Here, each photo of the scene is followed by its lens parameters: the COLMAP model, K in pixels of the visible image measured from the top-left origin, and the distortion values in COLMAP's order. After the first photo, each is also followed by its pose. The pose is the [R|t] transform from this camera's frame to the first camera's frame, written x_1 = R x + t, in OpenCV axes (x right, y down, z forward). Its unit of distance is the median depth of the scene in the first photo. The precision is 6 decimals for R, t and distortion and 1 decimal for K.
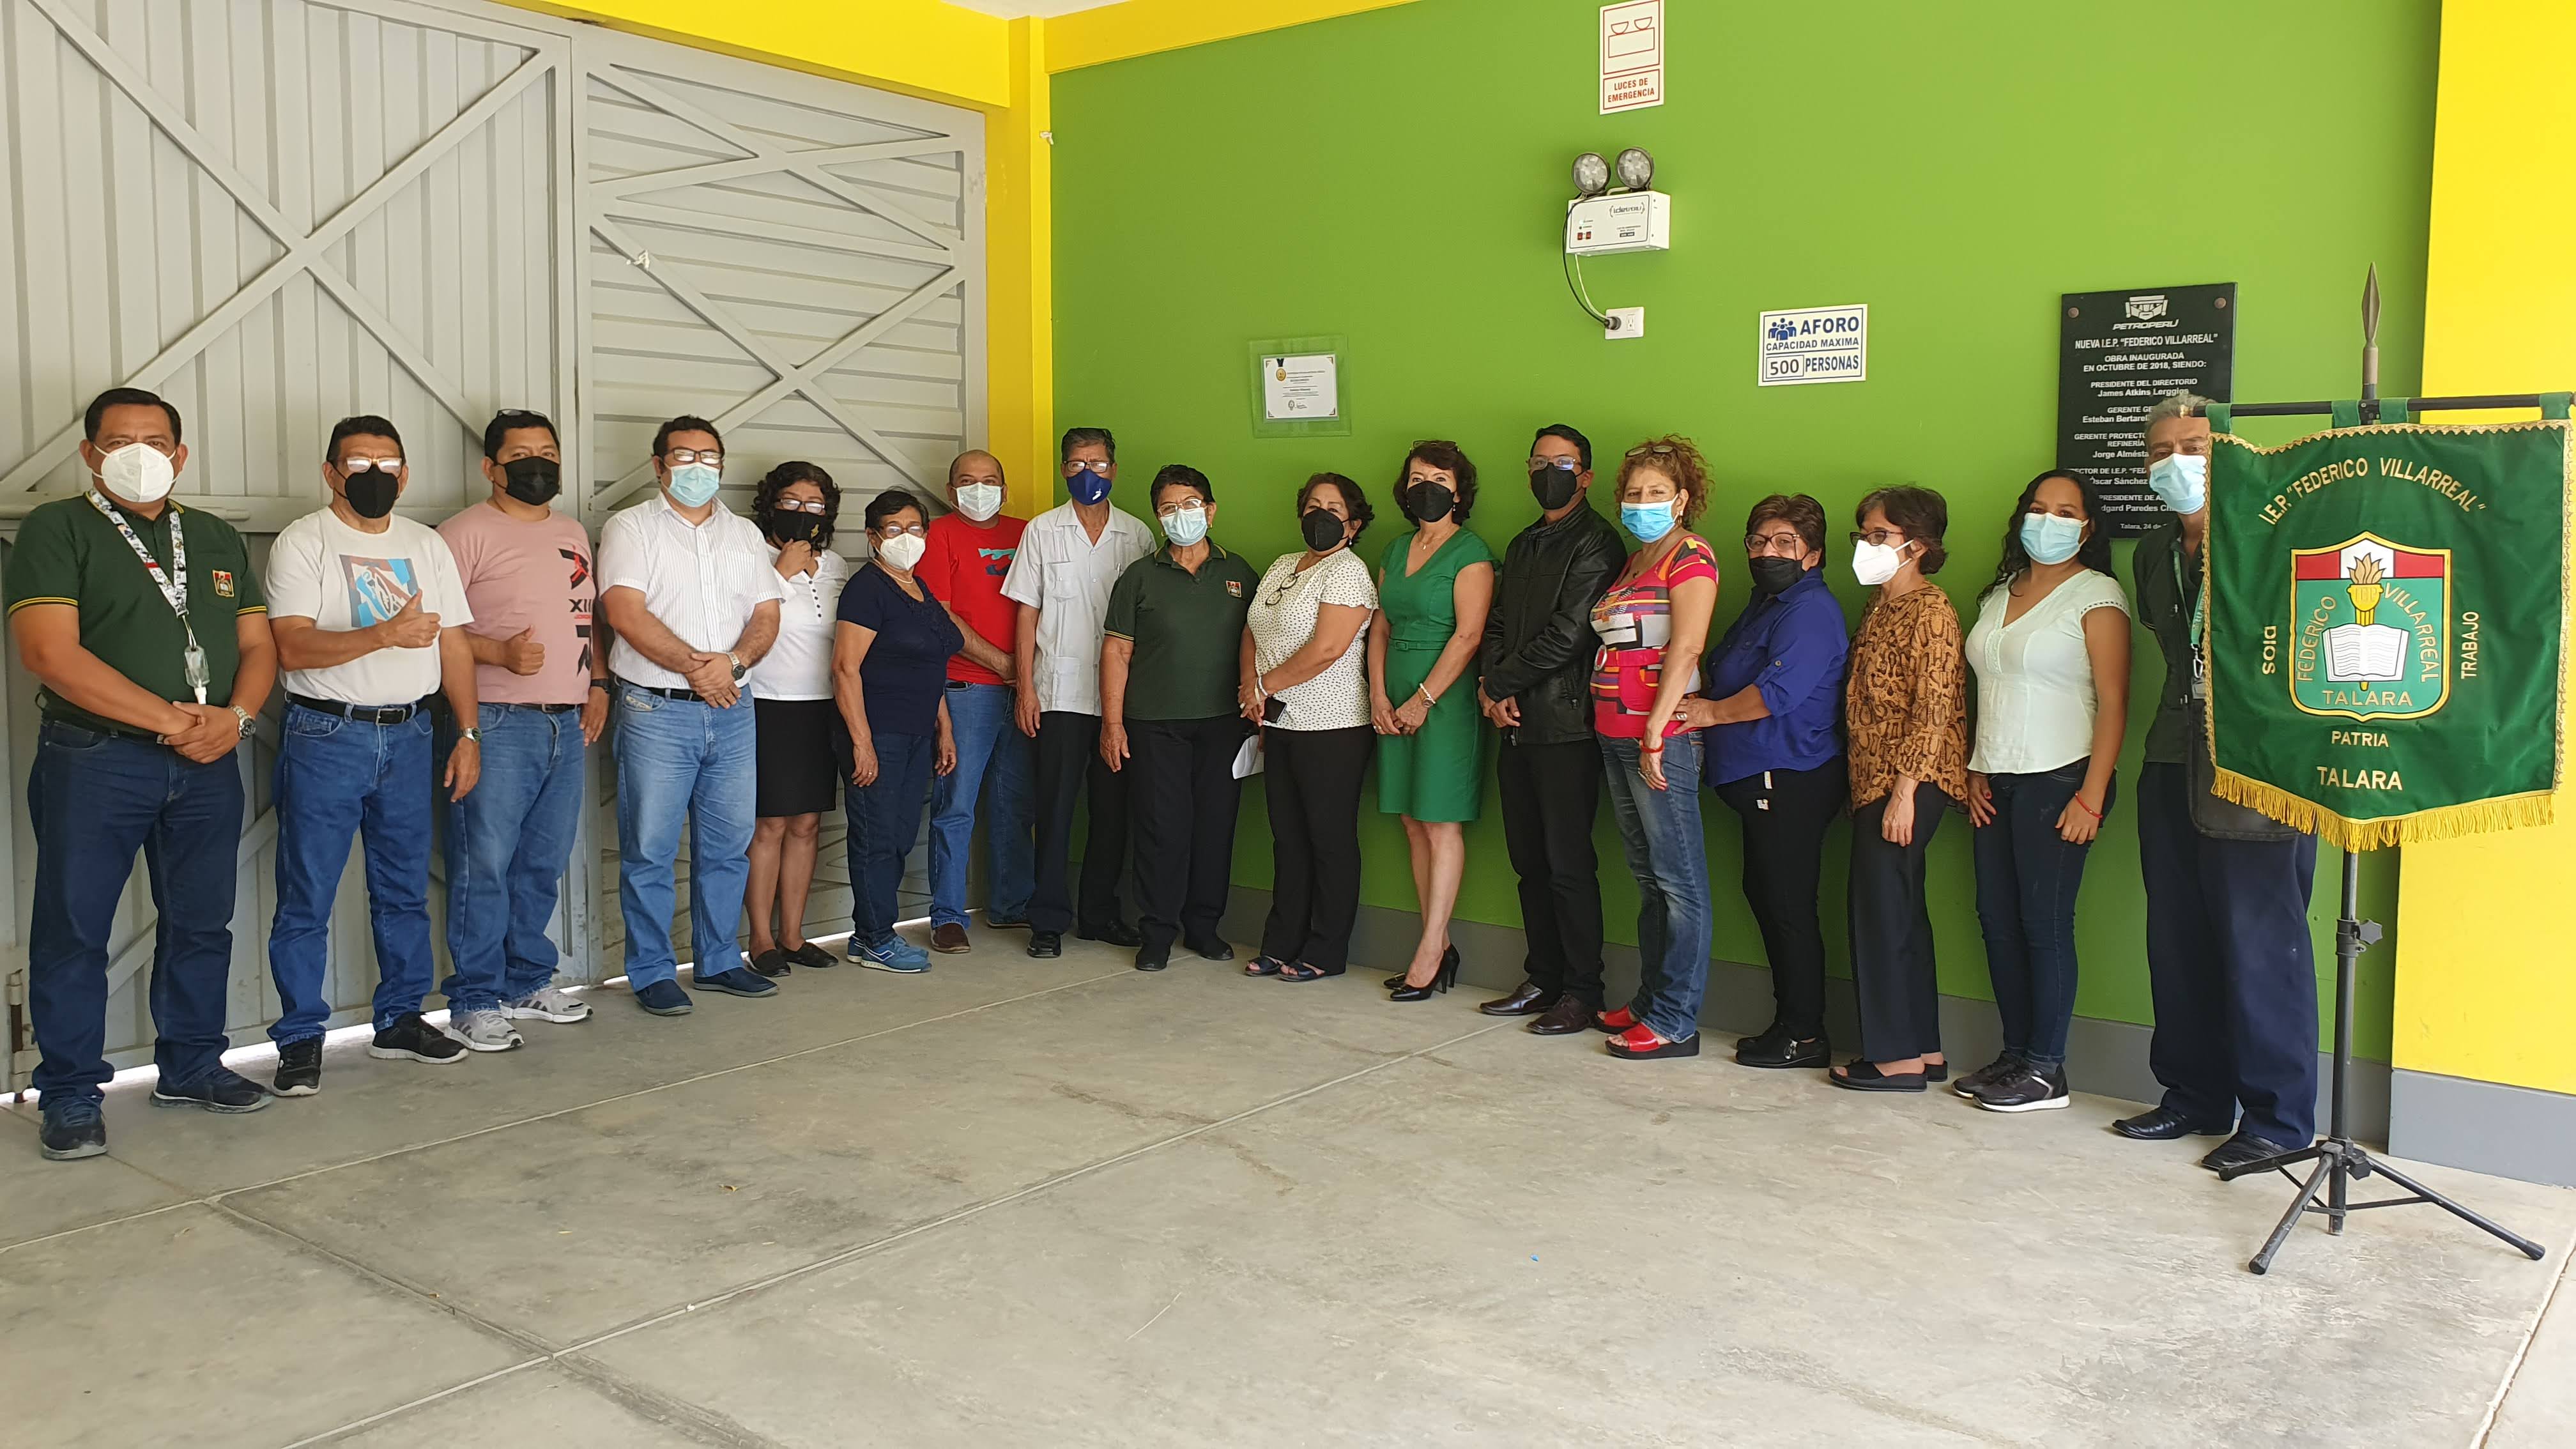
lens RADIAL K [[2056.1, 0, 1288.2], [0, 2056.1, 734.9], [0, 0, 1]] dist [0.047019, -0.025683]
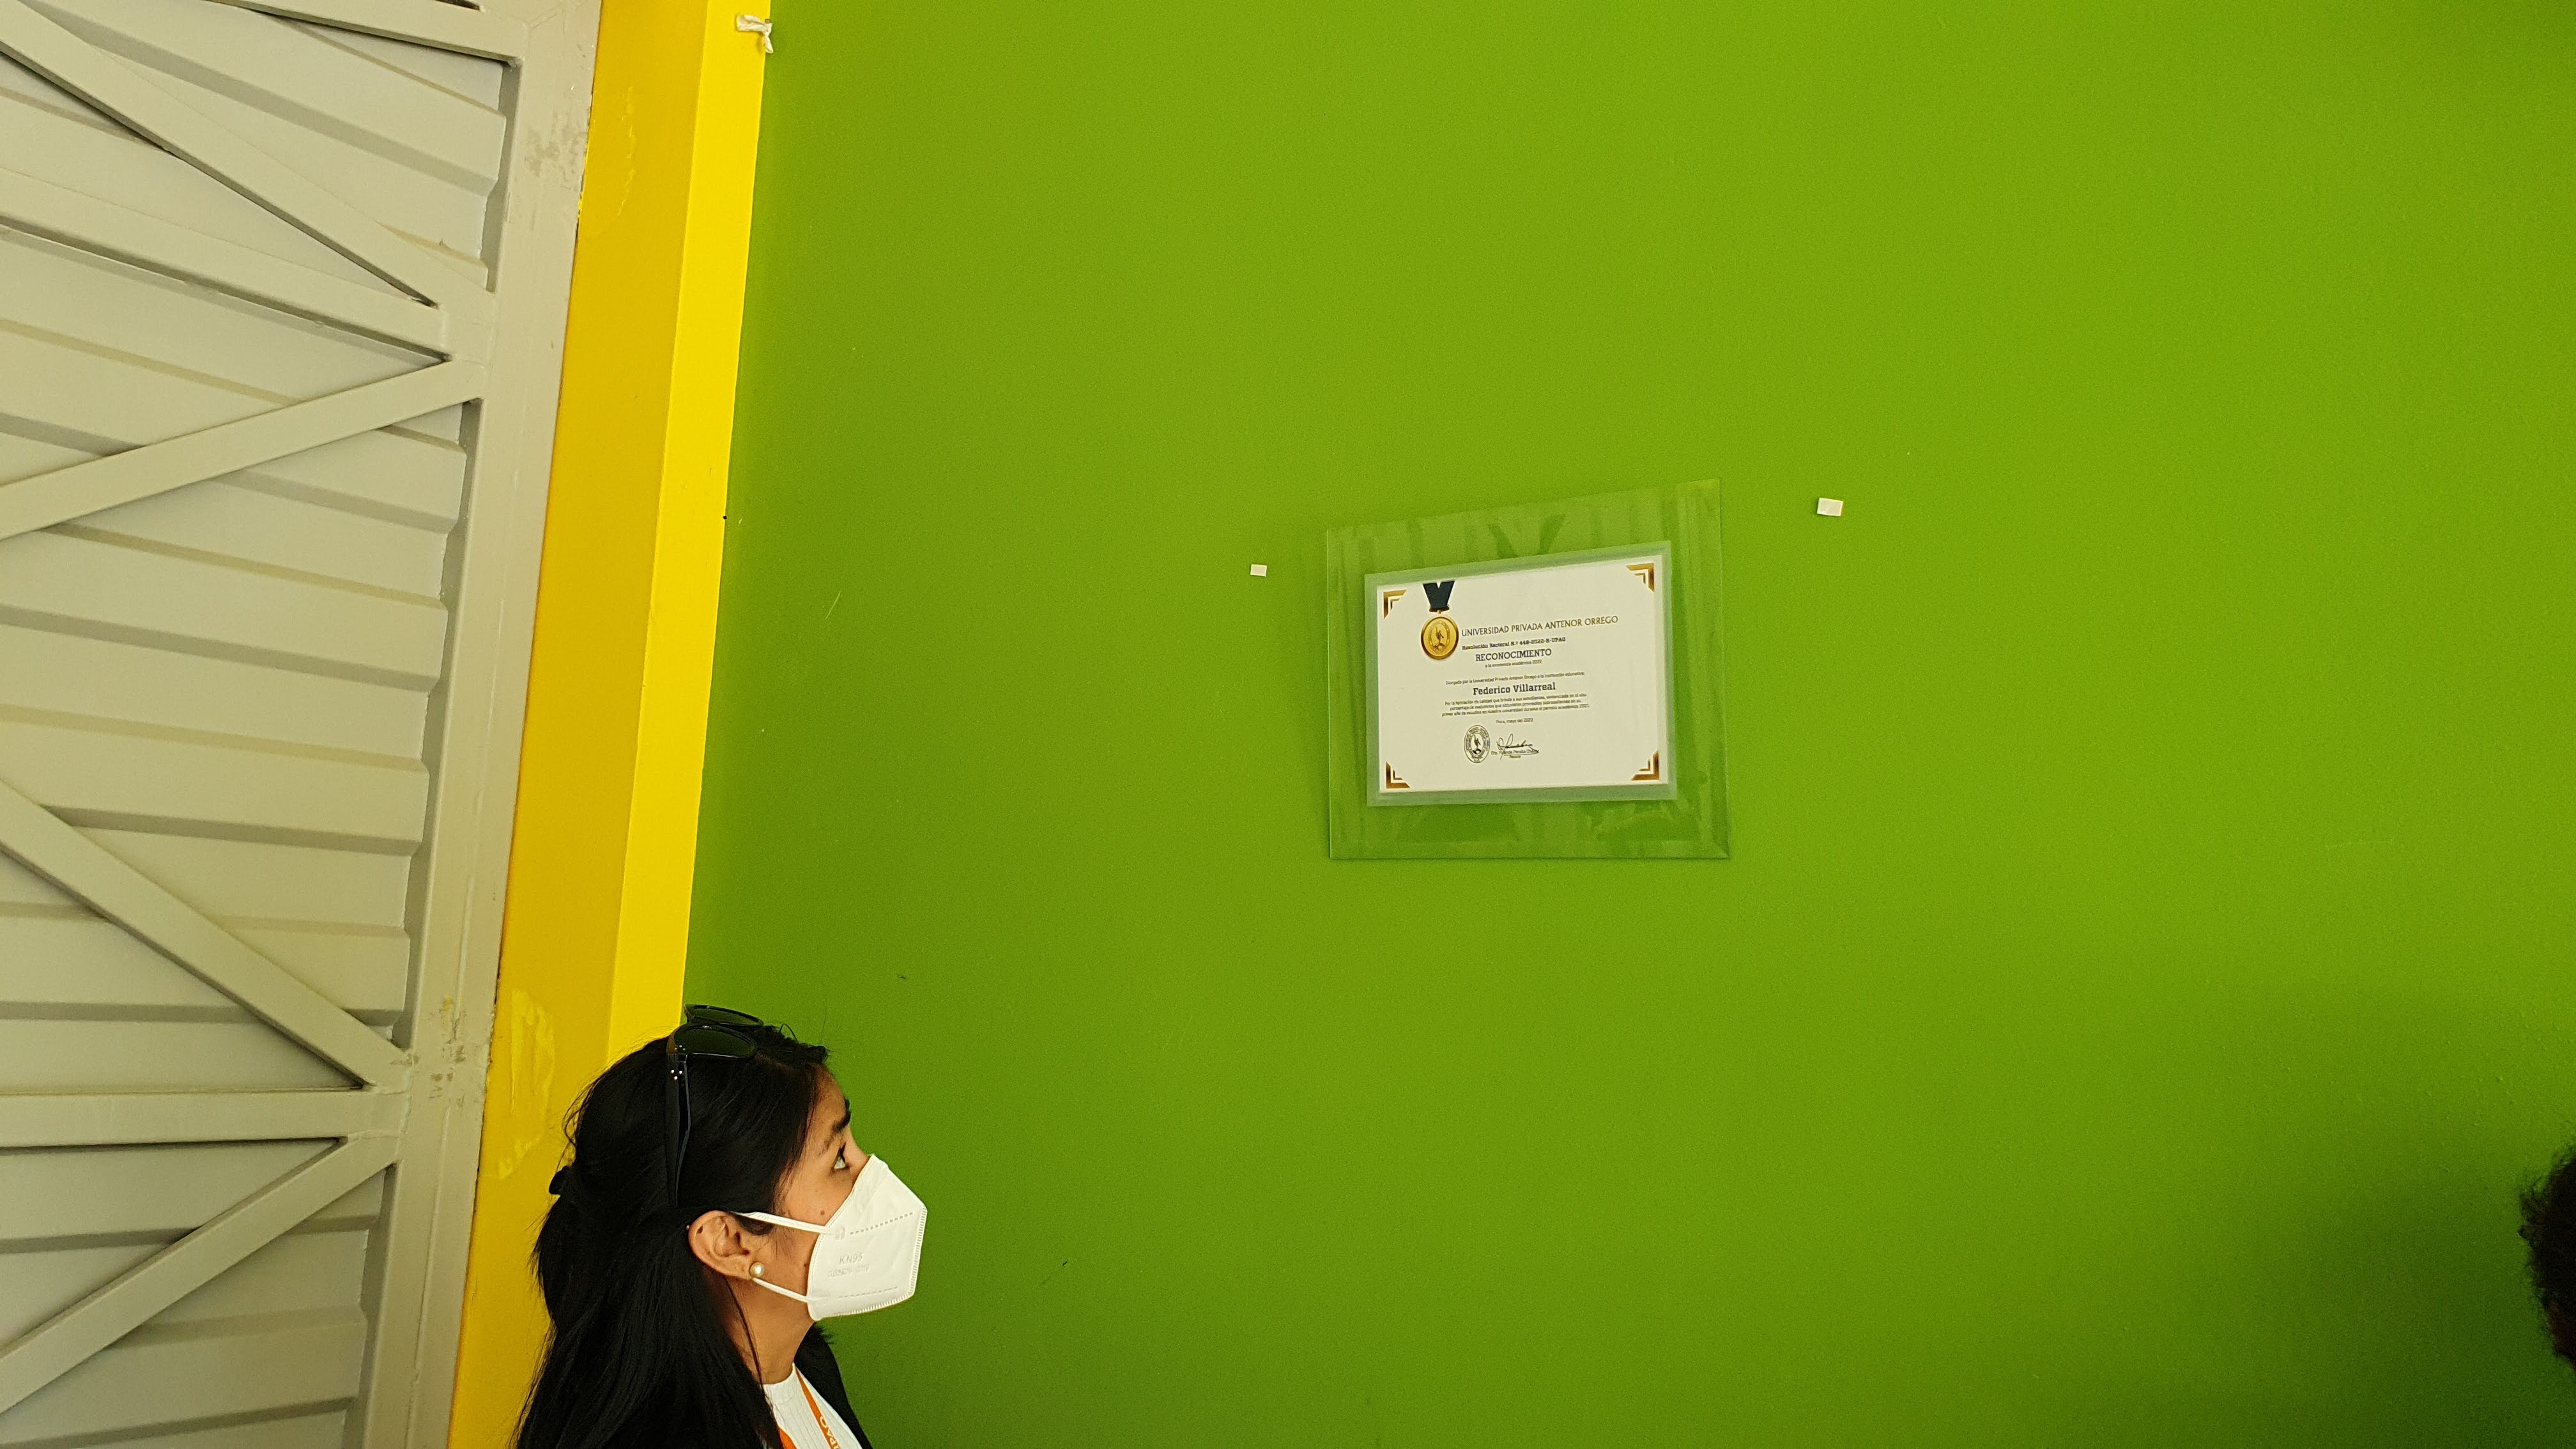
lens RADIAL K [[2056.1, 0, 1289.5], [0, 2056.1, 678.4], [0, 0, 1]] dist [0.047019, -0.025683]
pose [[0.998918, 0.038647, 0.025881, -0.036218], [-0.030663, 0.965564, -0.258351, -0.114742], [-0.034974, 0.257278, 0.965704, 0.865439]]
